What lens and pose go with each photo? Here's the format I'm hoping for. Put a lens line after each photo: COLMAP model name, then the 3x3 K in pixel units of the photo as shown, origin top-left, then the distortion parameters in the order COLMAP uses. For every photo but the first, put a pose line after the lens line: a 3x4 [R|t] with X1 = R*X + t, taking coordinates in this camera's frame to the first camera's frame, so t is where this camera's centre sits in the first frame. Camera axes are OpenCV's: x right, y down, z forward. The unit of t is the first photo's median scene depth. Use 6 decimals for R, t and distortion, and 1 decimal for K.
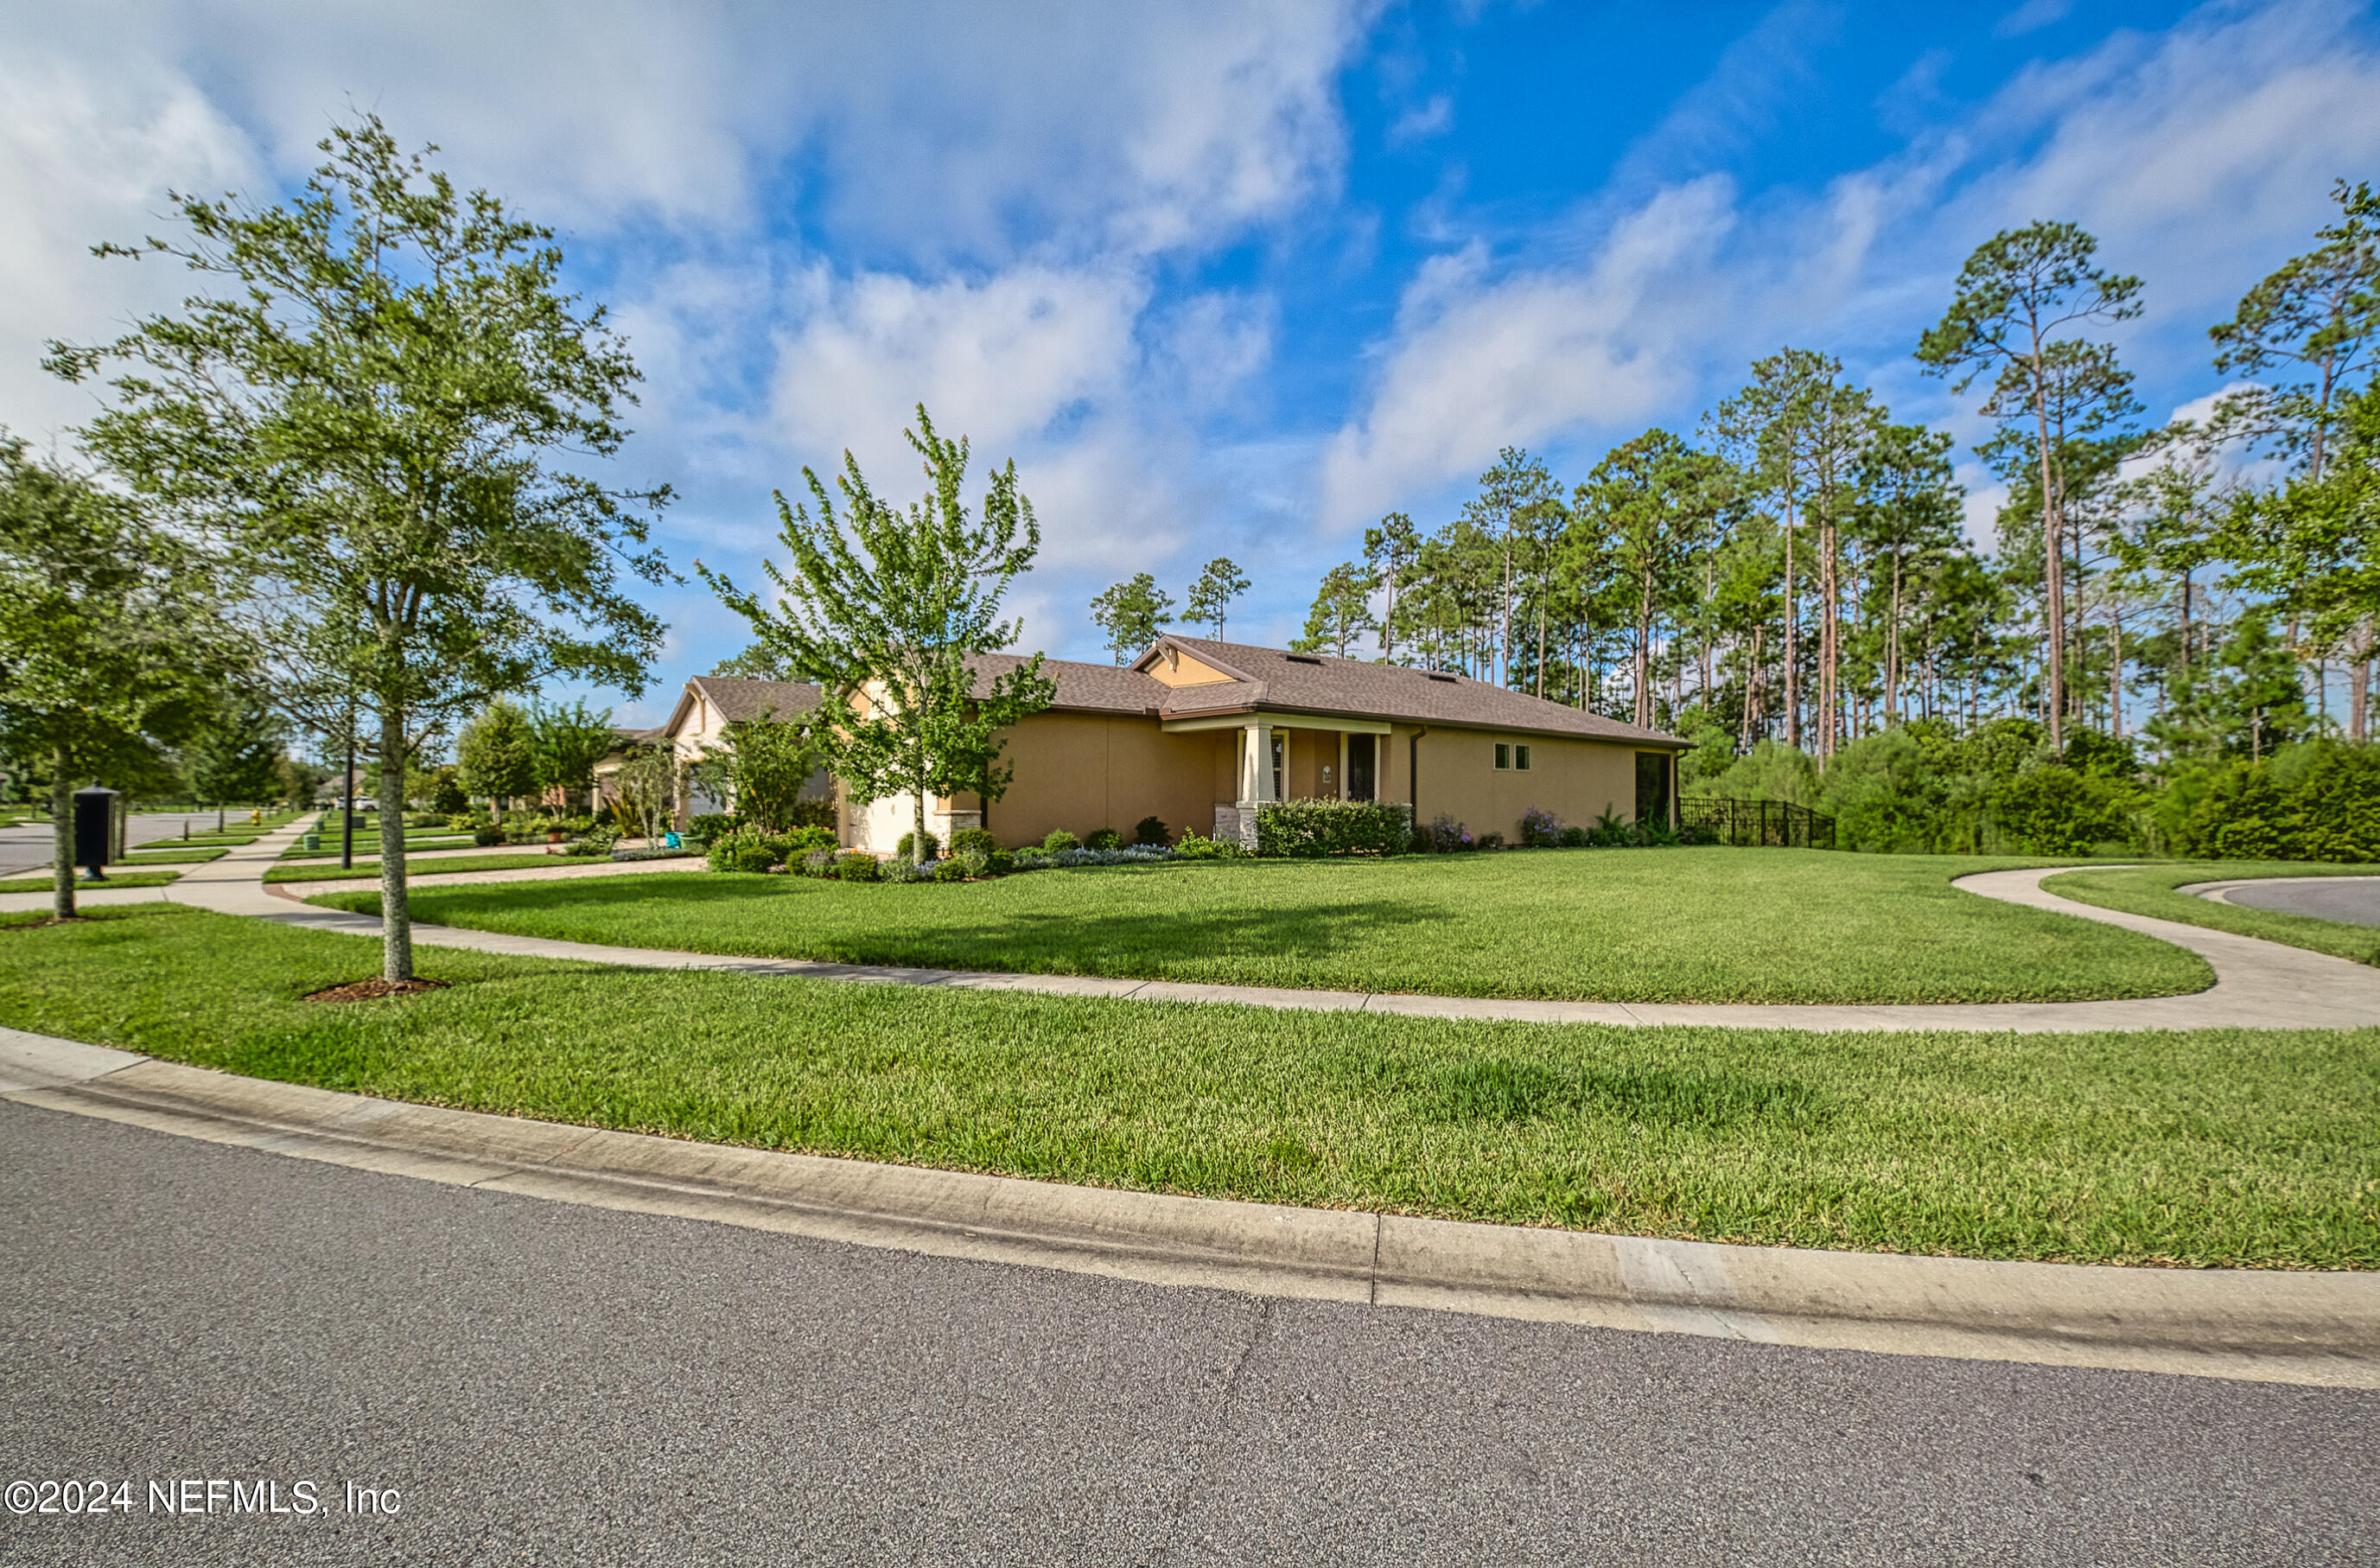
lens RADIAL K [[1078.1, 0, 1190.0], [0, 1078.1, 784.0], [0, 0, 1]] dist [-0.000750, -0.000007]
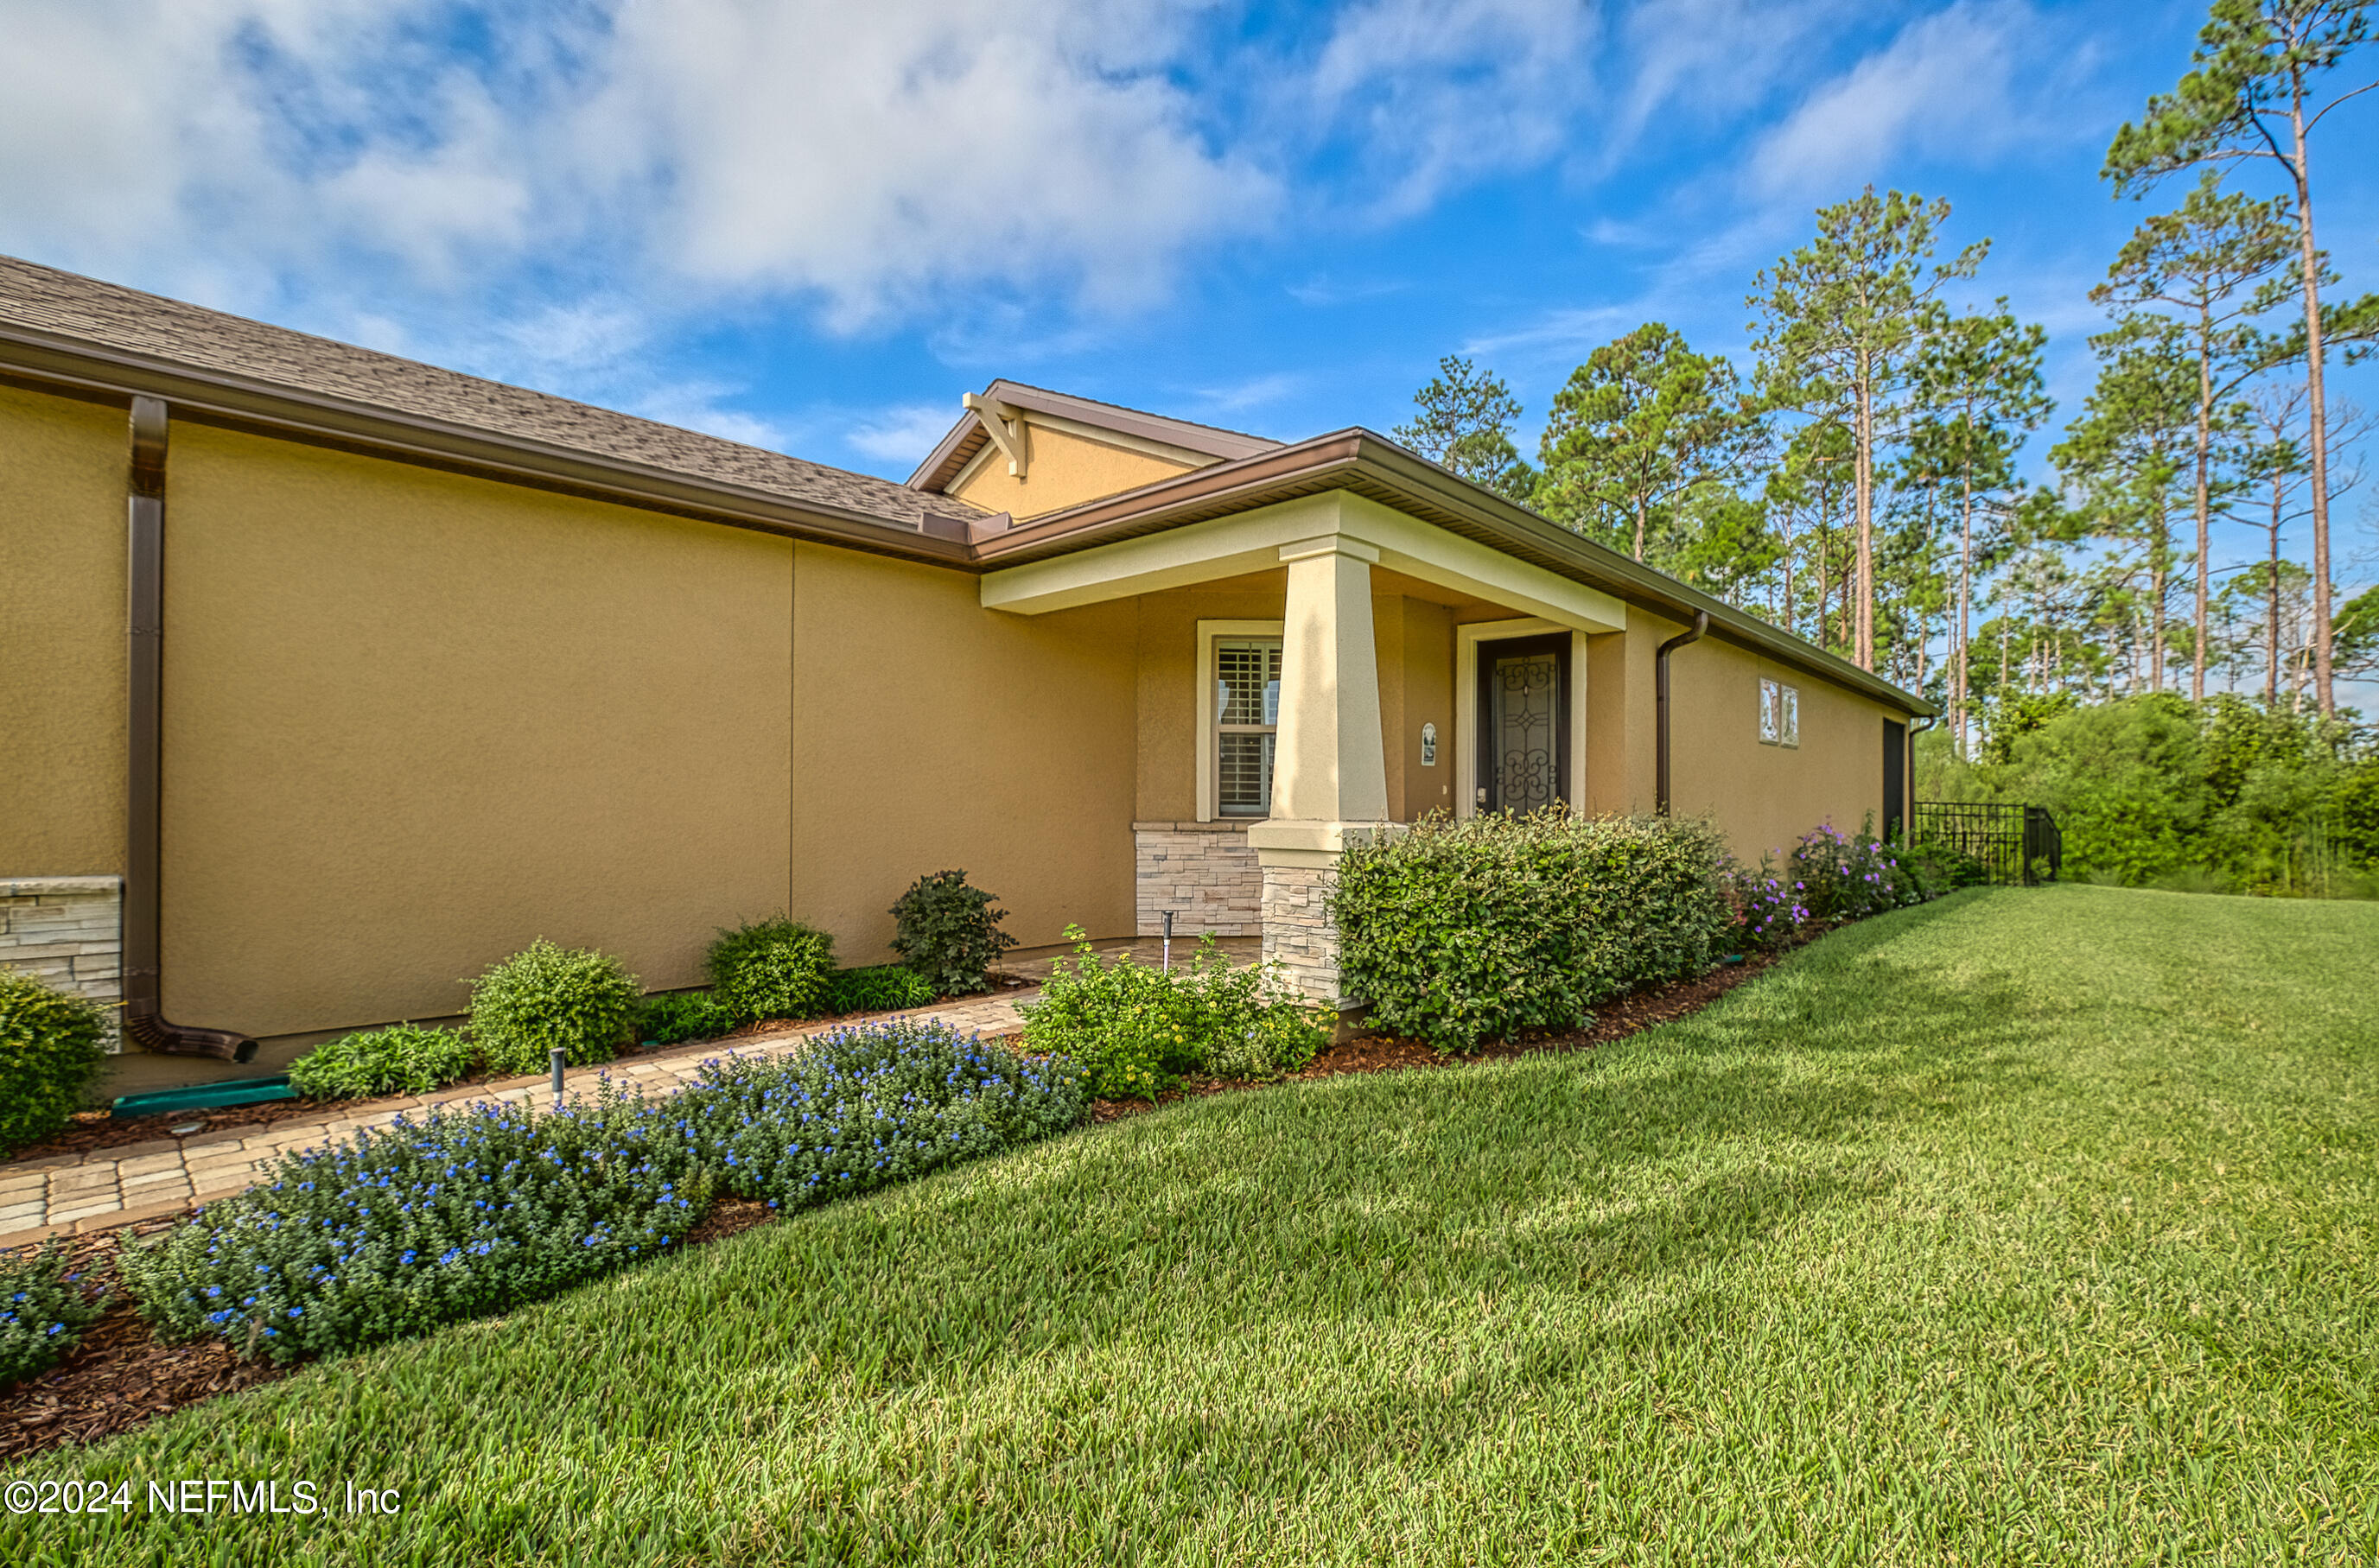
lens RADIAL K [[1063.2, 0, 1198.8], [0, 1063.2, 812.5], [0, 0, 1]] dist [-0.014685, 0.000163]
pose [[0.988911, -0.002589, 0.148489, -0.008213], [-0.001611, 0.999602, 0.028158, 0.003477], [-0.148503, -0.028085, 0.988513, 0.503963]]
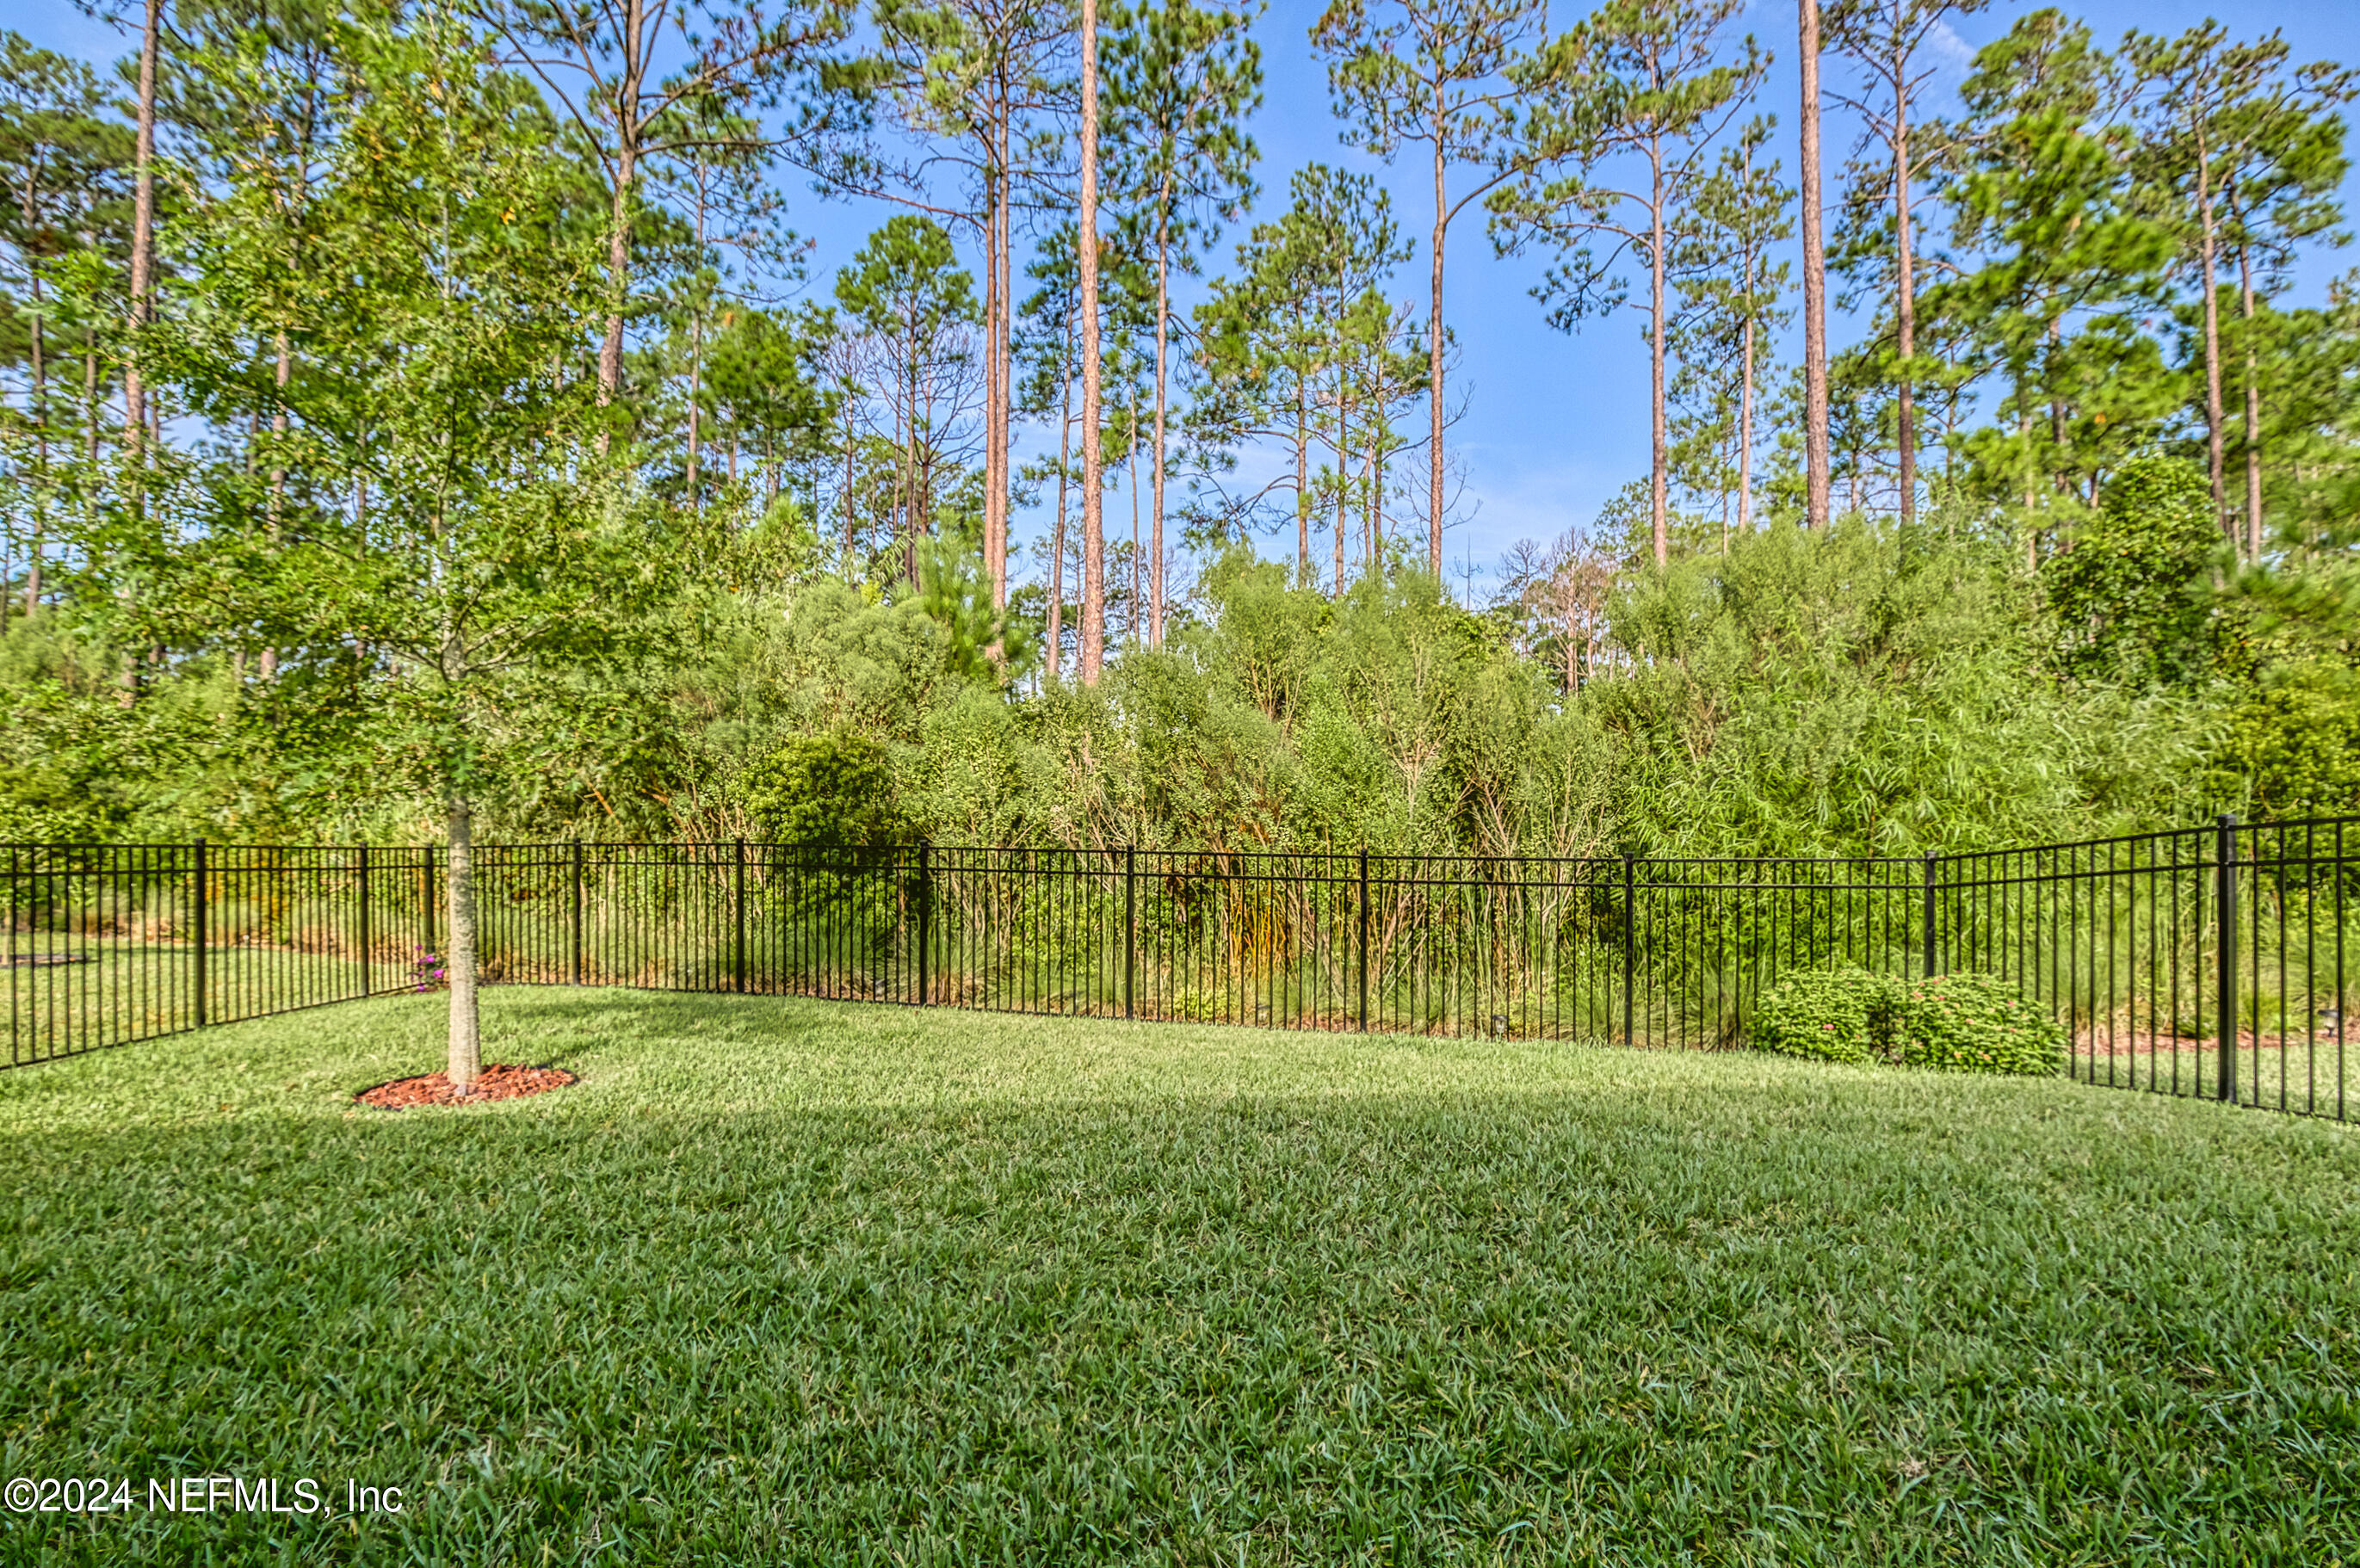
lens RADIAL K [[1104.7, 0, 1180.0], [0, 1104.7, 784.0], [0, 0, 1]] dist [-0.034767, 0.010400]
pose [[0.537631, 0.000123, 0.843180, 0.390472], [-0.026593, 0.999505, 0.016811, 0.006064], [-0.842761, -0.031460, 0.537368, 1.121900]]
